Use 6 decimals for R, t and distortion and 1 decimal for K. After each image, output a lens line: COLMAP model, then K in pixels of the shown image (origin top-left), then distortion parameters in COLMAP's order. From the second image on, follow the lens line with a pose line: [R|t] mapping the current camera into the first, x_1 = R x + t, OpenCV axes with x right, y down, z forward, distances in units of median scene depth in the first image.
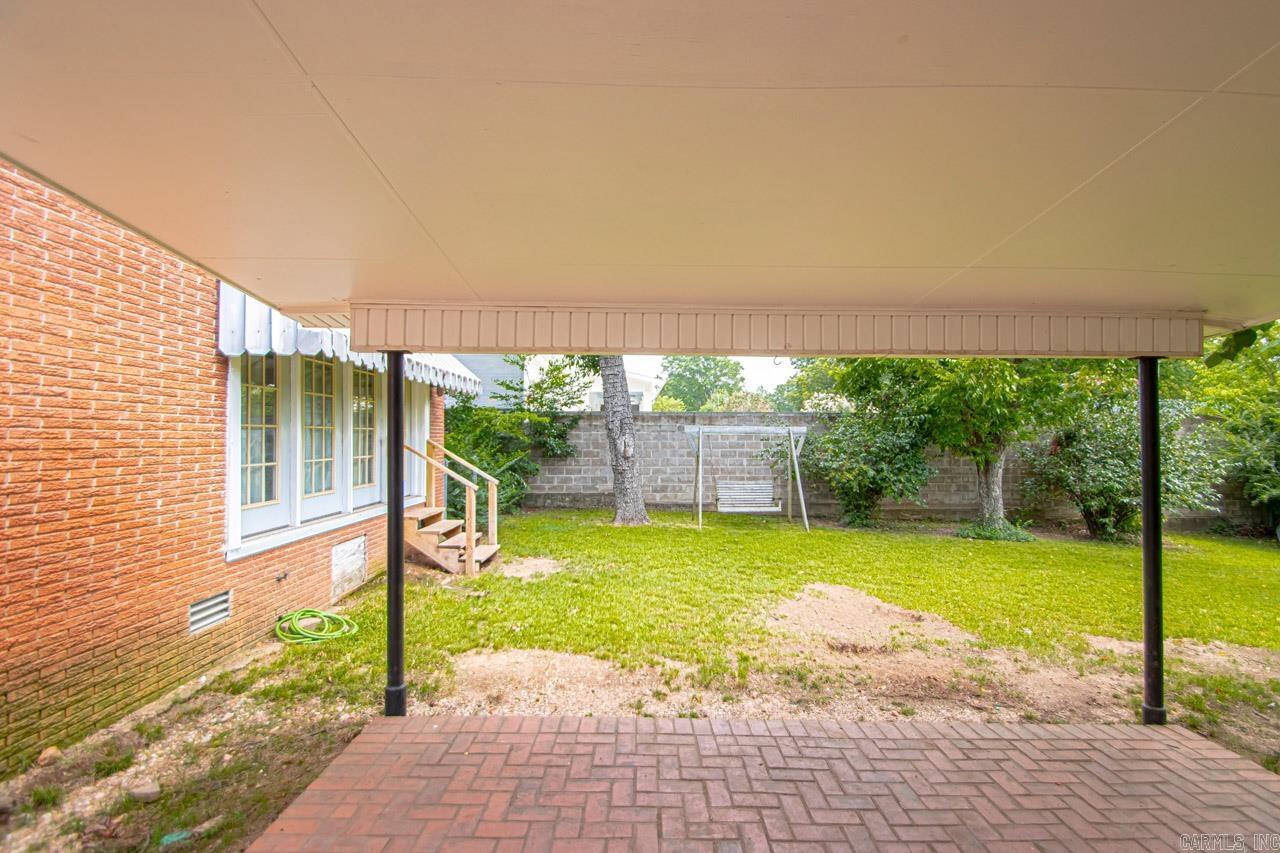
lens RADIAL K [[601.4, 0, 642.0], [0, 601.4, 424.4], [0, 0, 1]] dist [0.015244, -0.013103]
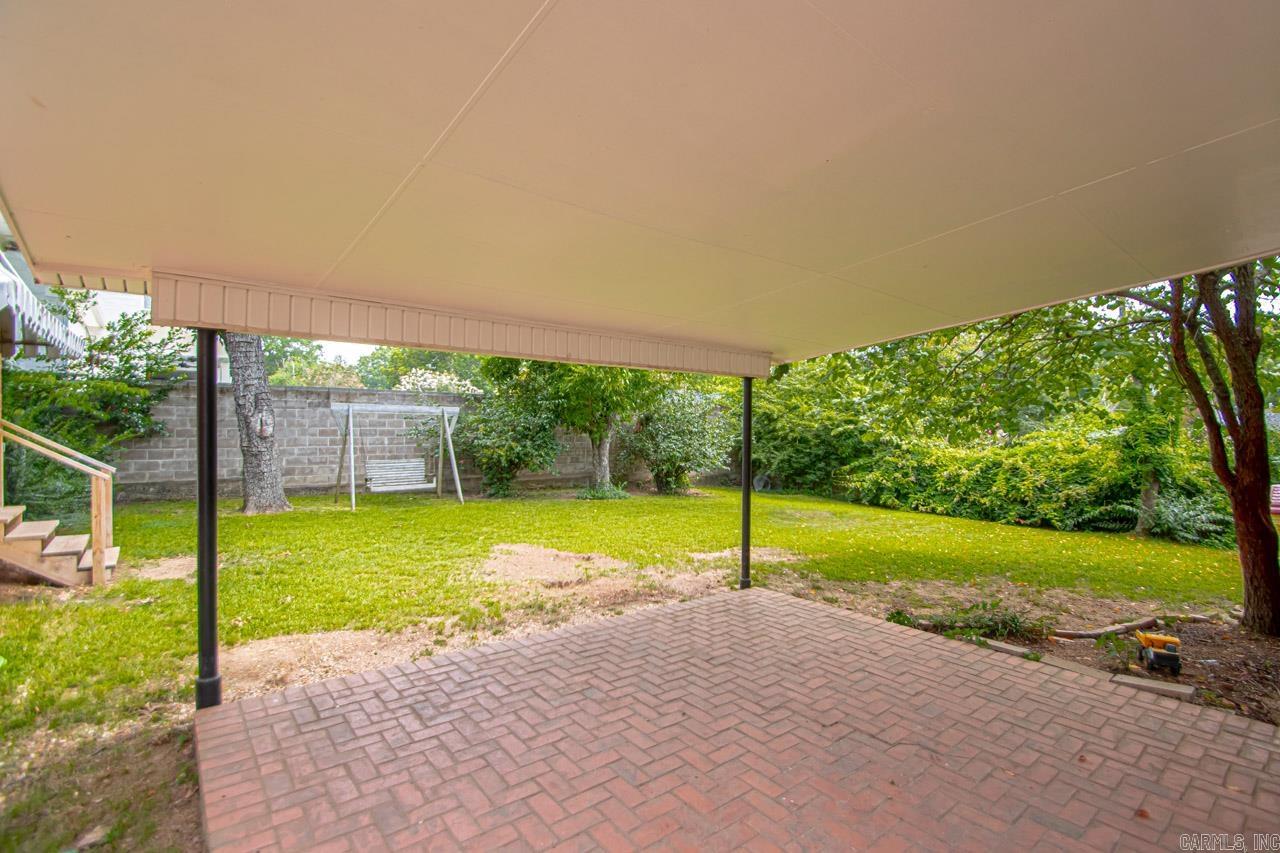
lens RADIAL K [[601.4, 0, 653.4], [0, 601.4, 424.0], [0, 0, 1]] dist [0.015244, -0.013103]
pose [[0.780676, 0.005337, 0.624913, -0.160653], [-0.028481, 0.999228, 0.027046, -0.006100], [-0.624286, -0.038912, 0.780226, -0.062637]]
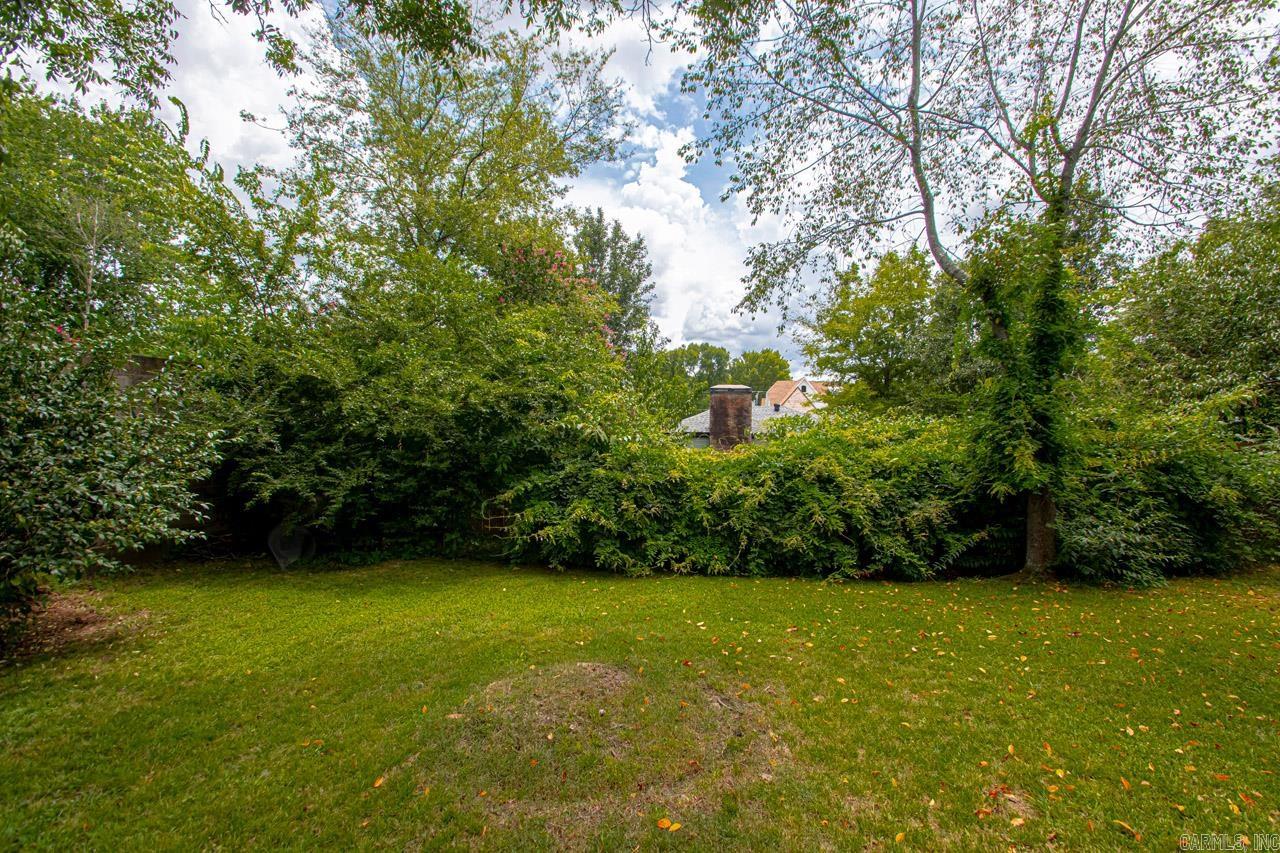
lens RADIAL K [[601.4, 0, 652.0], [0, 601.4, 424.9], [0, 0, 1]] dist [0.015244, -0.013103]
pose [[0.116510, 0.000178, 0.993190, 0.625934], [-0.028028, 0.999602, 0.003109, 0.050752], [-0.992794, -0.028199, 0.116469, 0.712245]]
